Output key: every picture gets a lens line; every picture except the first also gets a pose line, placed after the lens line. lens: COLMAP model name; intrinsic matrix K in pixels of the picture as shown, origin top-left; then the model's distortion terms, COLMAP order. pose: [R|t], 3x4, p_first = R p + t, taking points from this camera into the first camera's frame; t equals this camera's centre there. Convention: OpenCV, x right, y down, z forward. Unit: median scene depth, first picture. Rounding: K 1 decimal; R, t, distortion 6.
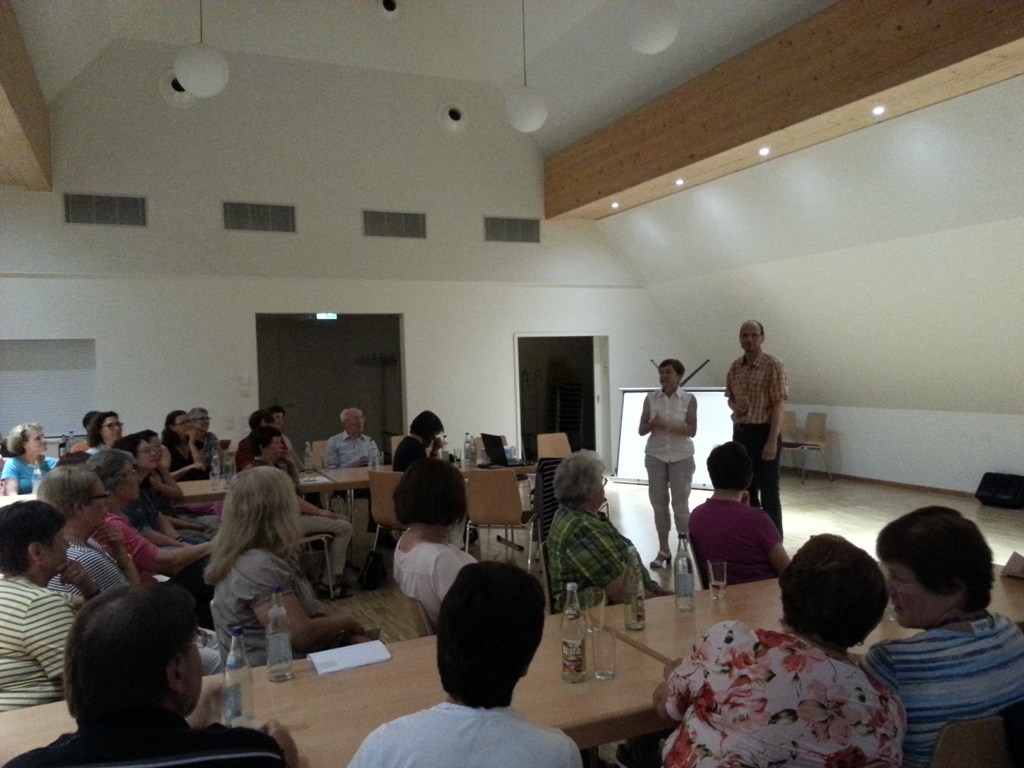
lens RADIAL K [[824.0, 0, 512.0], [0, 824.0, 384.0], [0, 0, 1]] dist [0.092048, -0.172753]
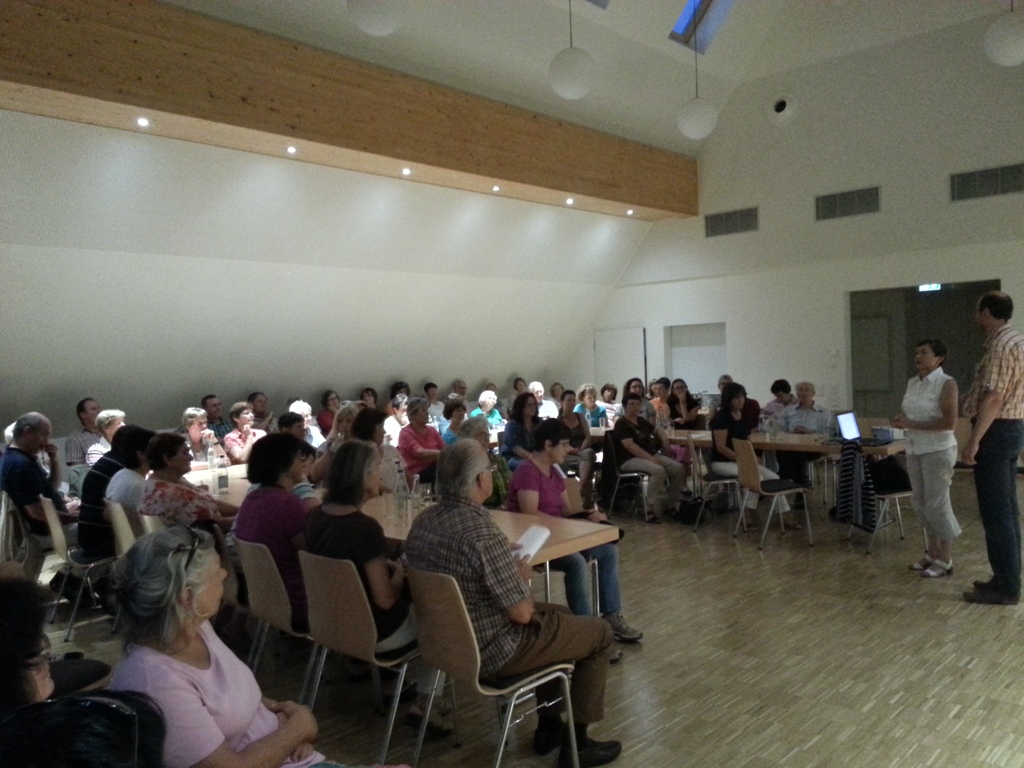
lens RADIAL K [[824.0, 0, 512.0], [0, 824.0, 384.0], [0, 0, 1]] dist [0.092048, -0.172753]
pose [[0.361483, 0.042529, -0.931408, 0.583143], [0.001967, 0.998922, 0.046375, -0.015890], [0.932376, -0.018596, 0.361010, 0.194150]]
